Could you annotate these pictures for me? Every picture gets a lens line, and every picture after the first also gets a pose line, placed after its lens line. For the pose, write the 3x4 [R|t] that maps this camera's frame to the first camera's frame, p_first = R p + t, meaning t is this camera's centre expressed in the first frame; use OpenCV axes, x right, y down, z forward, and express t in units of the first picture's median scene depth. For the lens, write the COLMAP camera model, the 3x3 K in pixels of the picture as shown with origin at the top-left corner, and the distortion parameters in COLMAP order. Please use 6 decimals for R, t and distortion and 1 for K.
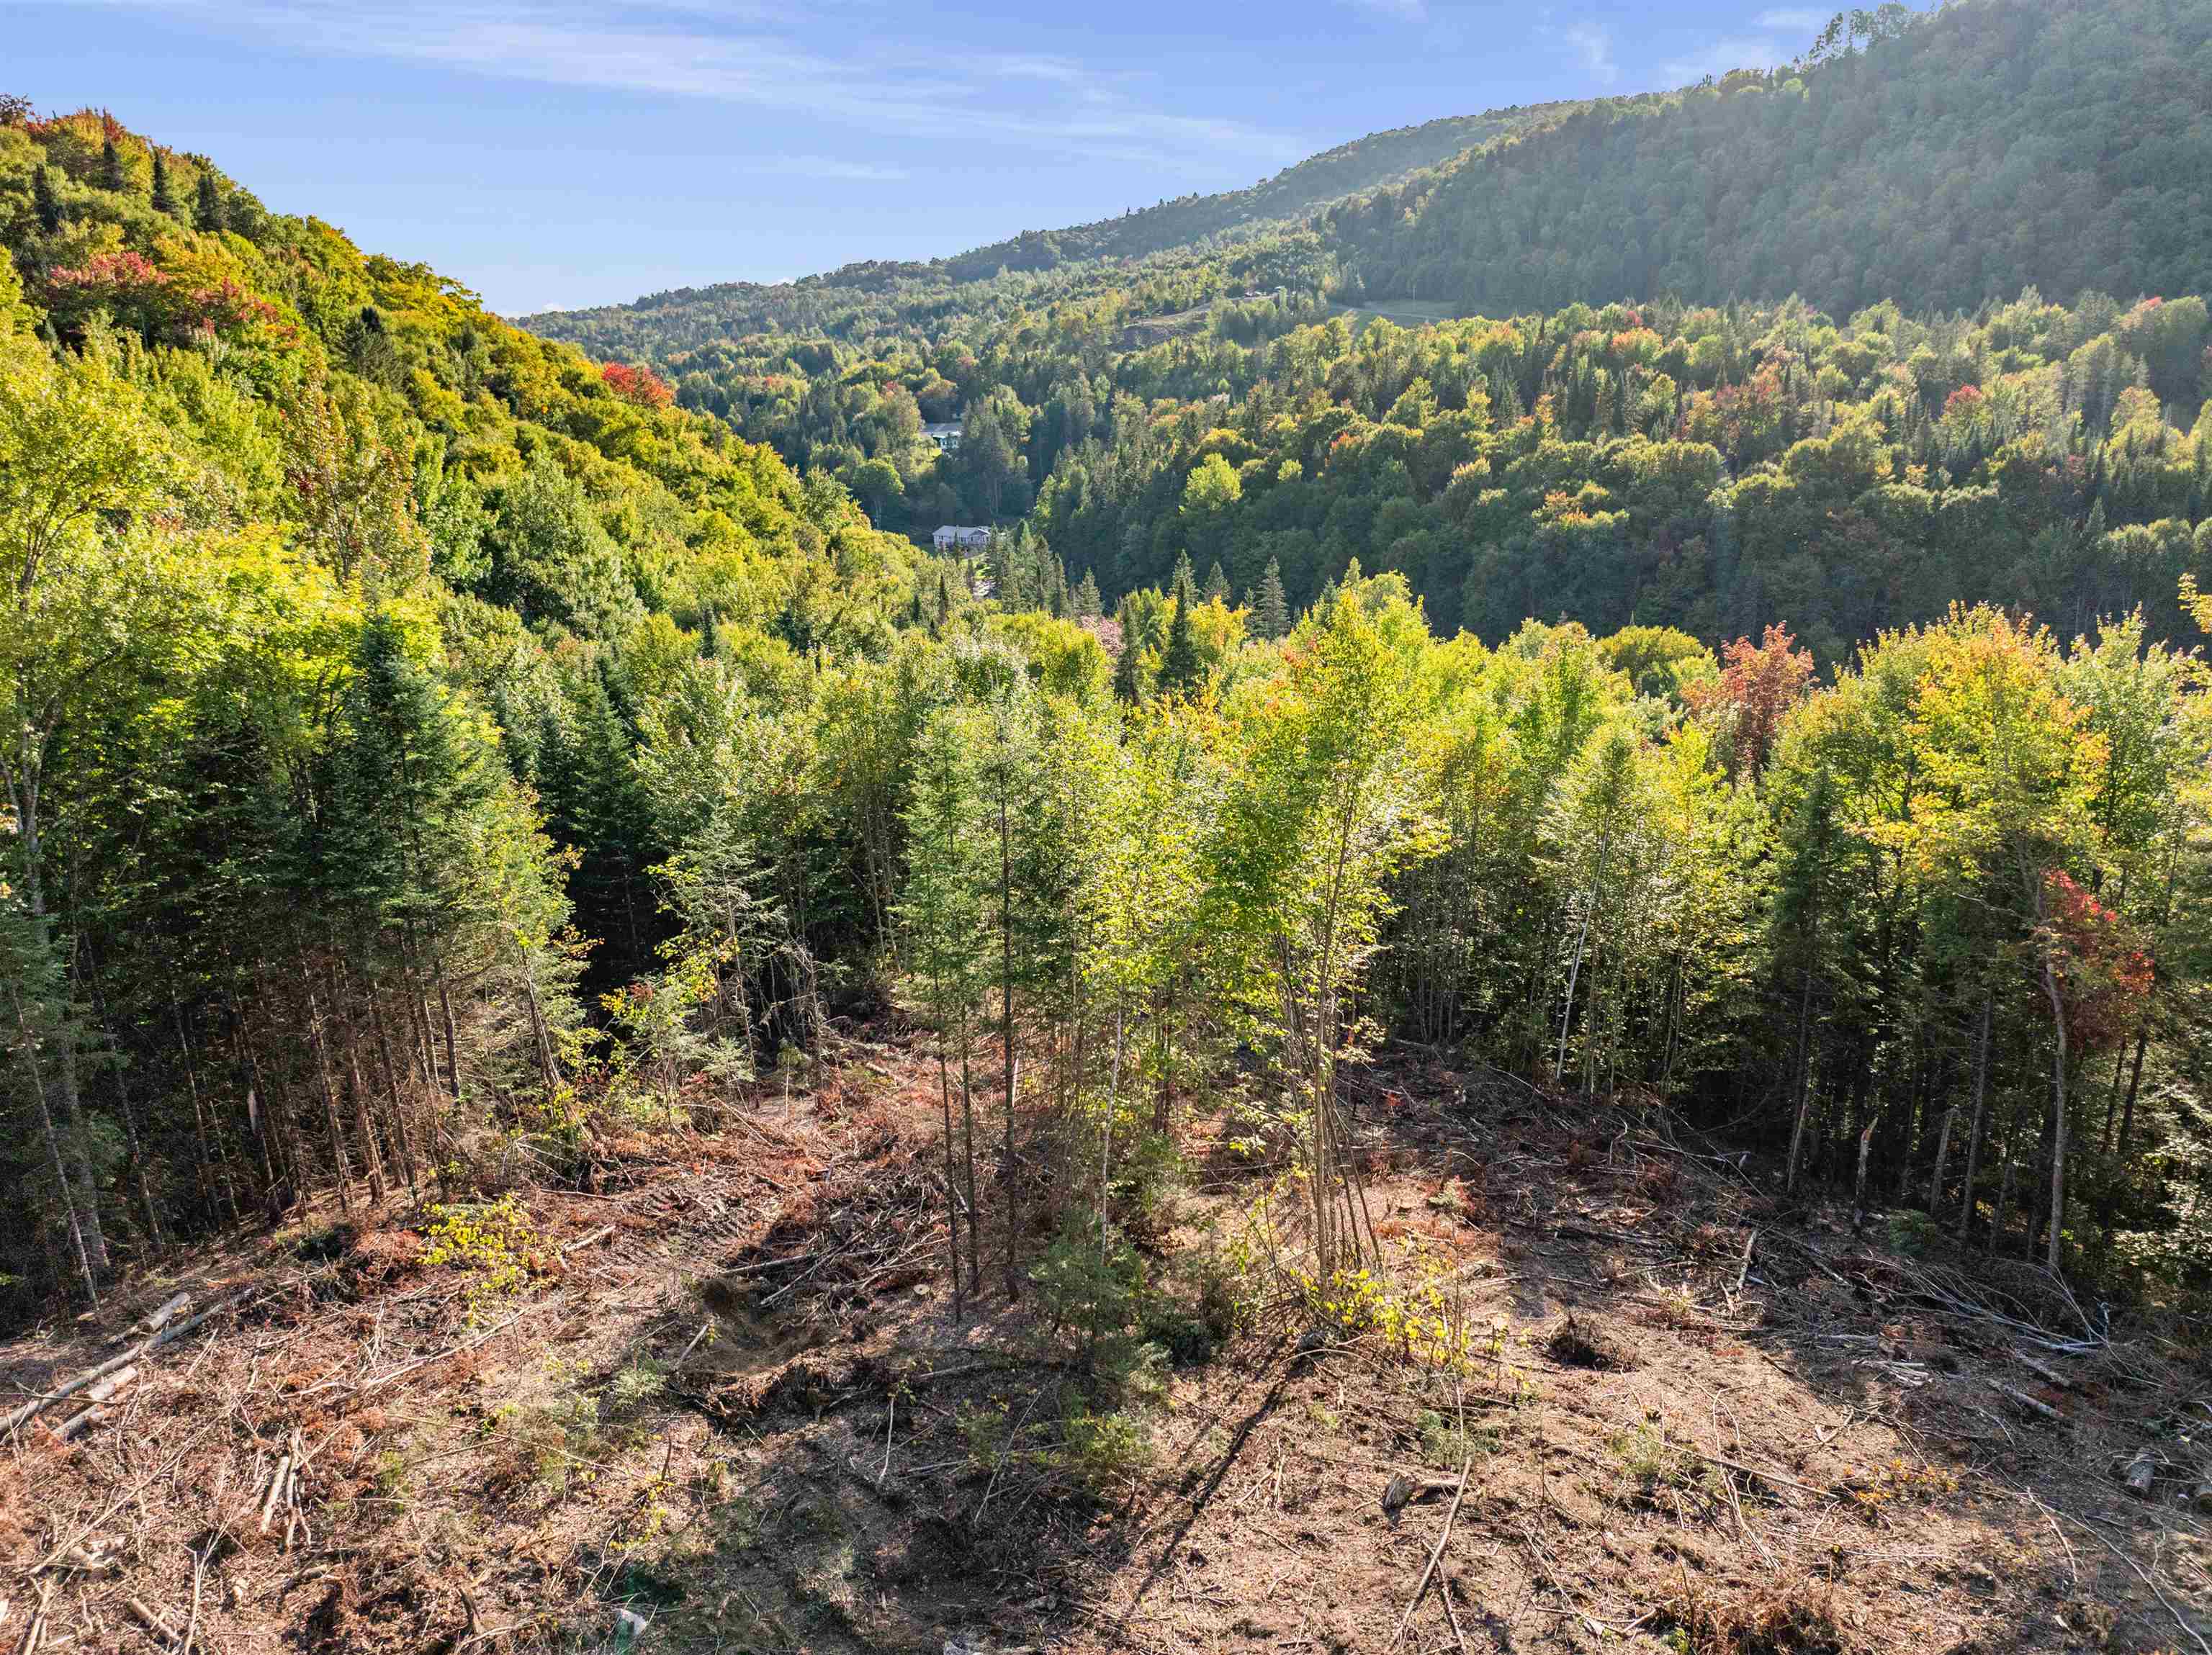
lens RADIAL K [[1586.9, 0, 1114.5], [0, 1586.9, 812.6], [0, 0, 1]] dist [-0.041592, 0.011204]
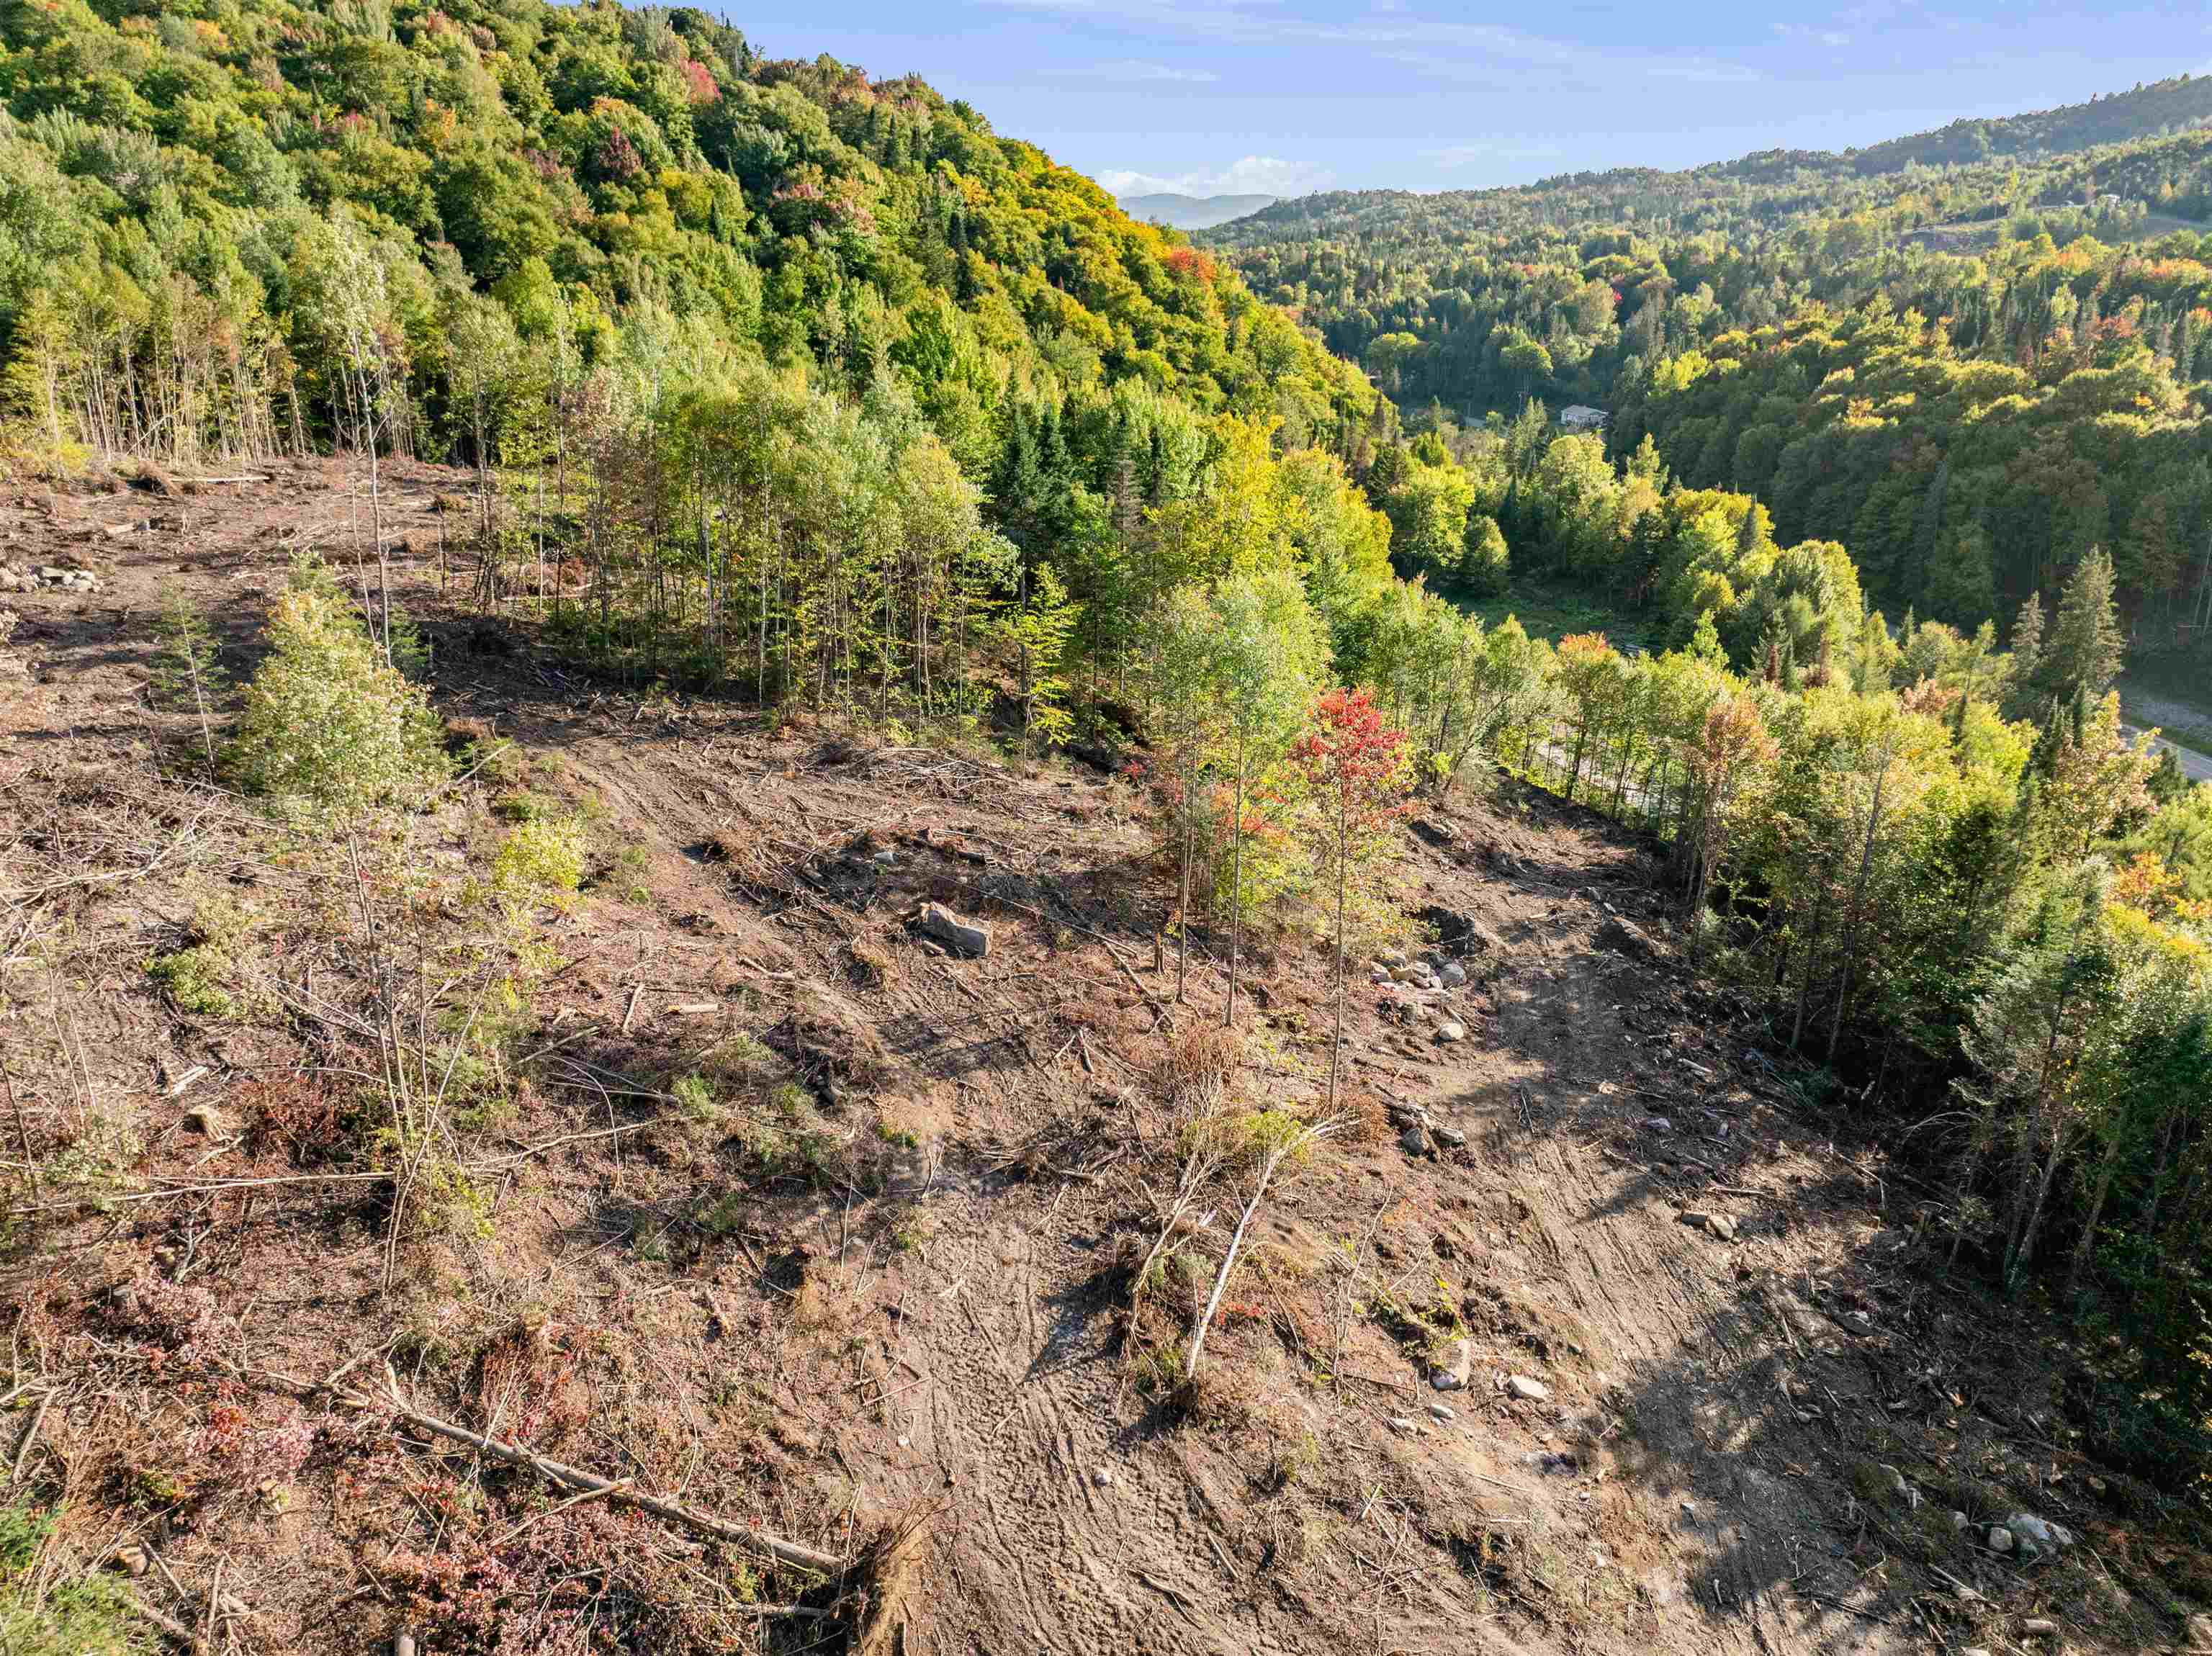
lens RADIAL K [[1601.3, 0, 1109.6], [0, 1601.3, 824.3], [0, 0, 1]] dist [-0.039997, 0.002791]
pose [[0.840325, 0.217258, -0.496642, 0.471155], [-0.180064, 0.976023, 0.122294, 0.061382], [0.511303, -0.013339, 0.859297, -0.293815]]
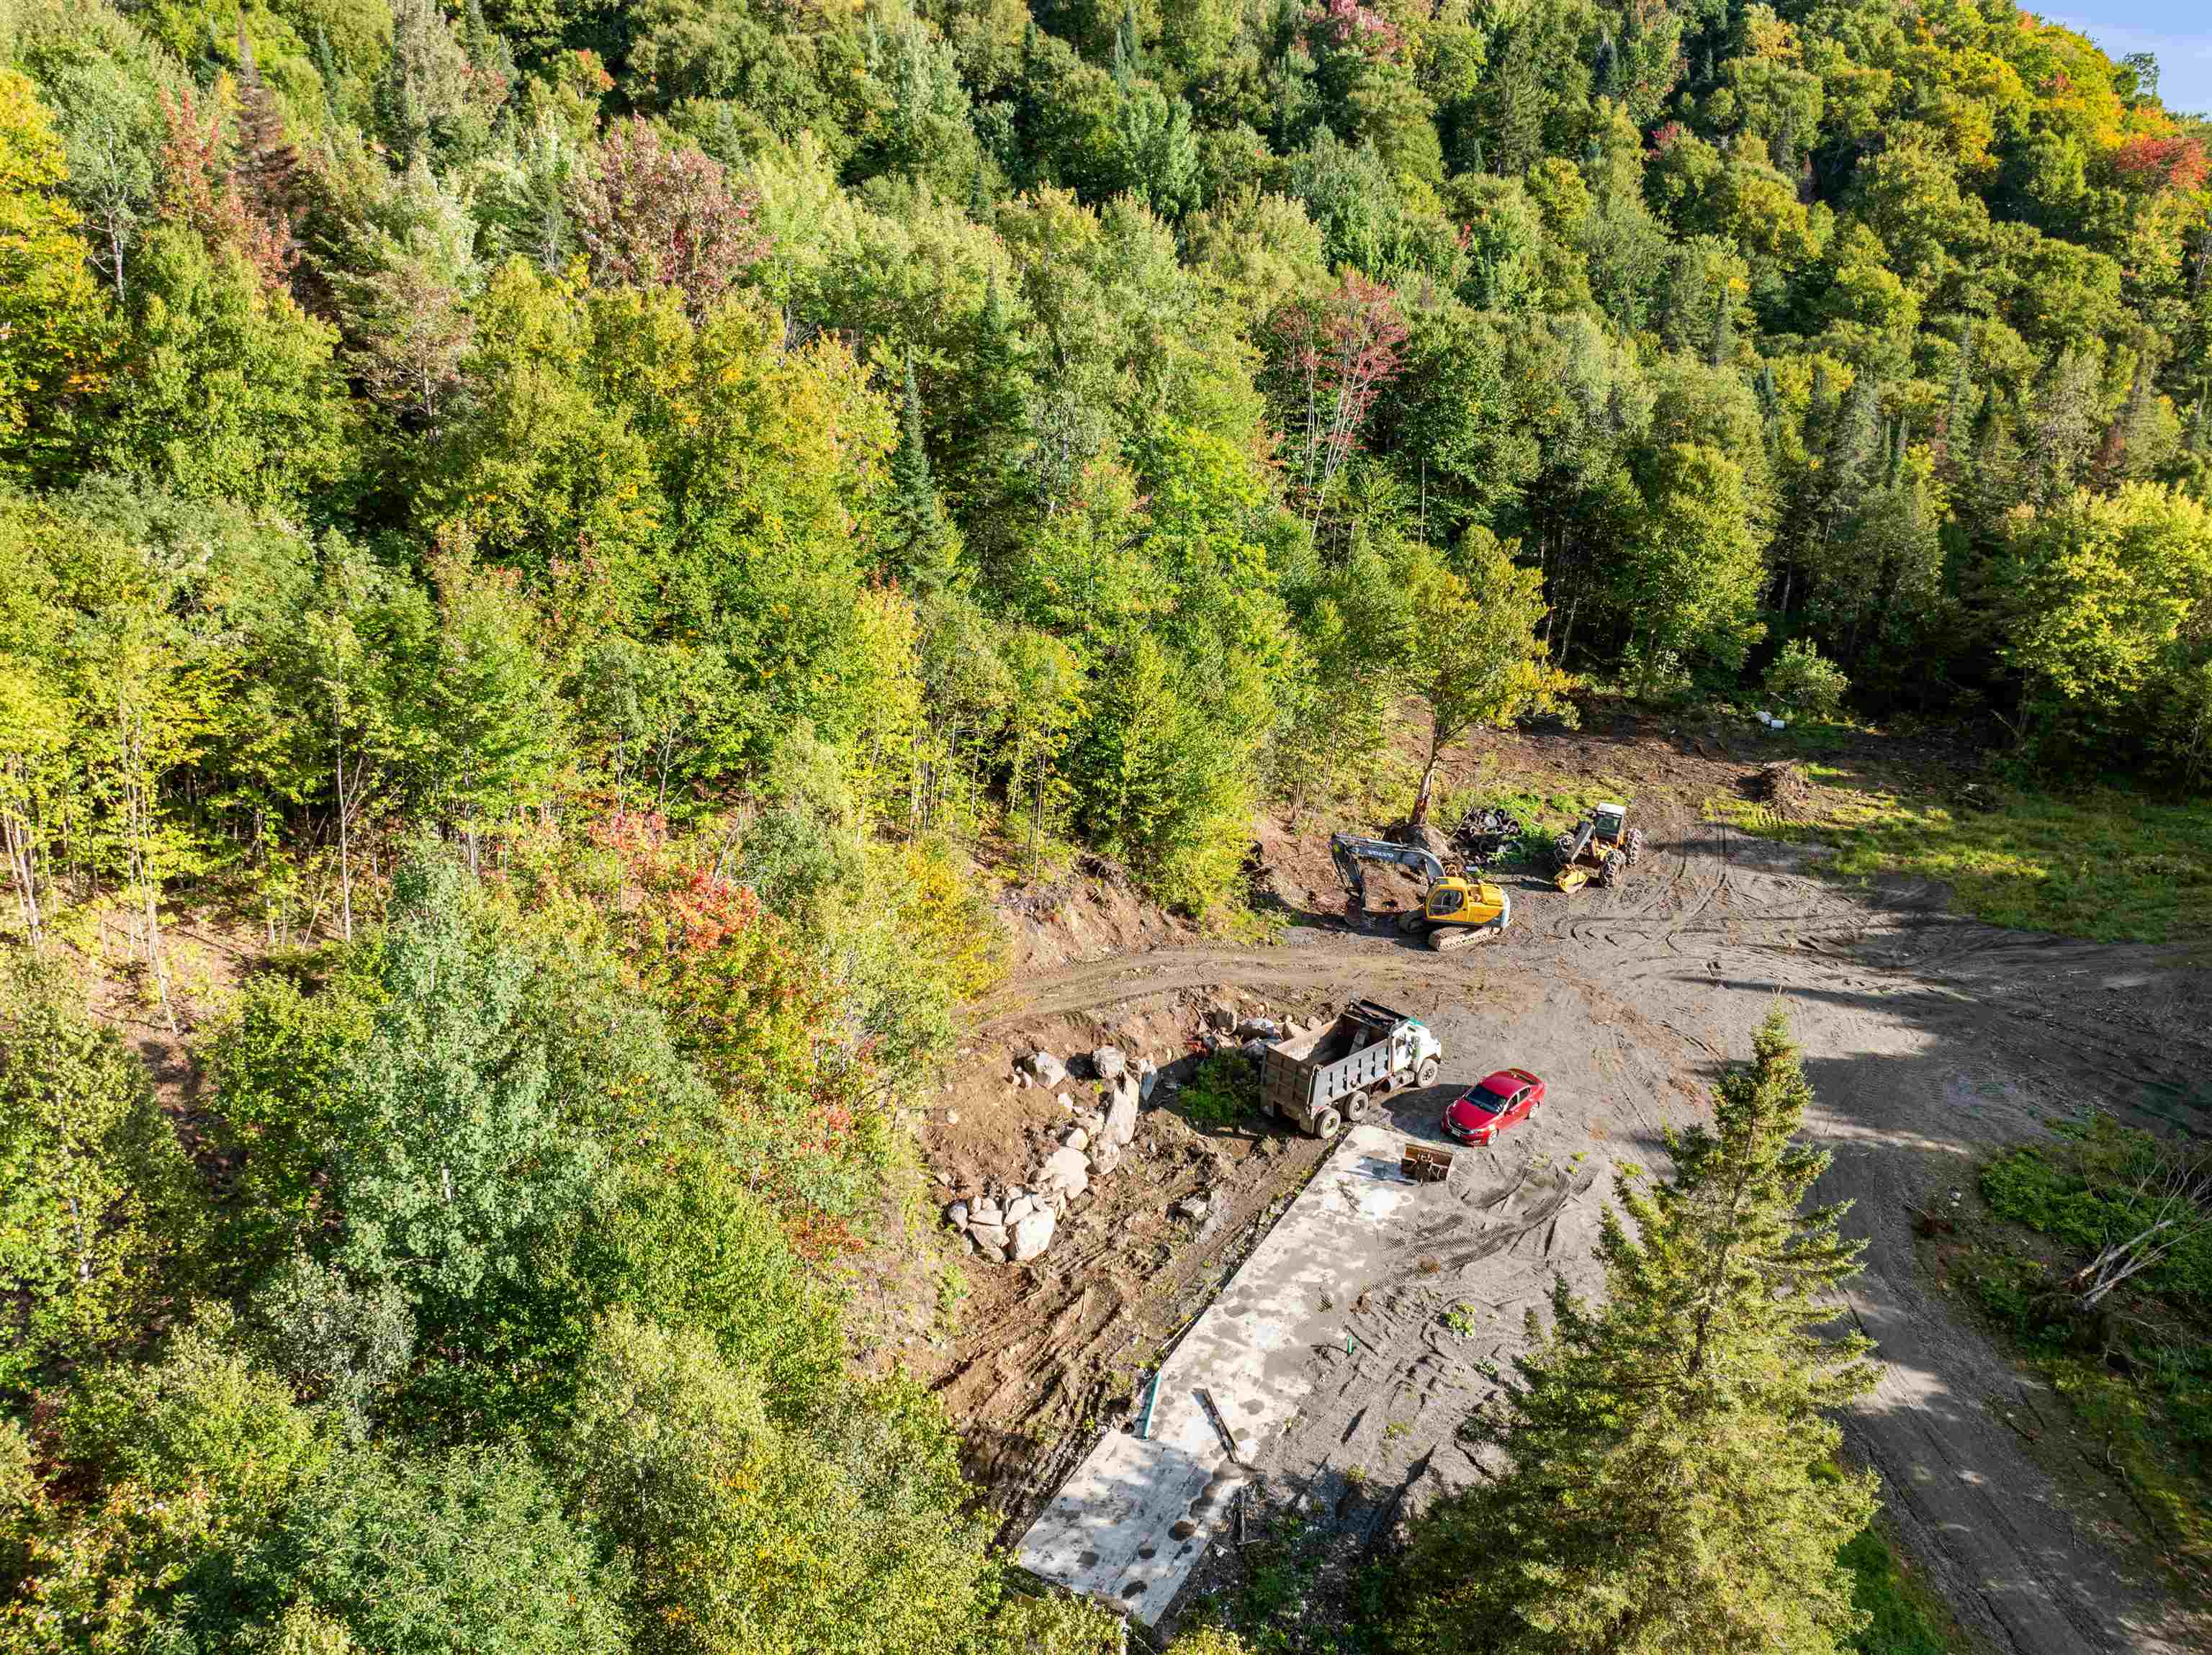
lens RADIAL K [[1534.1, 0, 1106.0], [0, 1534.1, 827.5], [0, 0, 1]] dist [-0.083311, 0.044277]
pose [[0.183320, 0.378117, -0.907426, 0.449230], [-0.302855, 0.899895, 0.313796, -0.030797], [0.935239, 0.217294, 0.279483, 0.334115]]
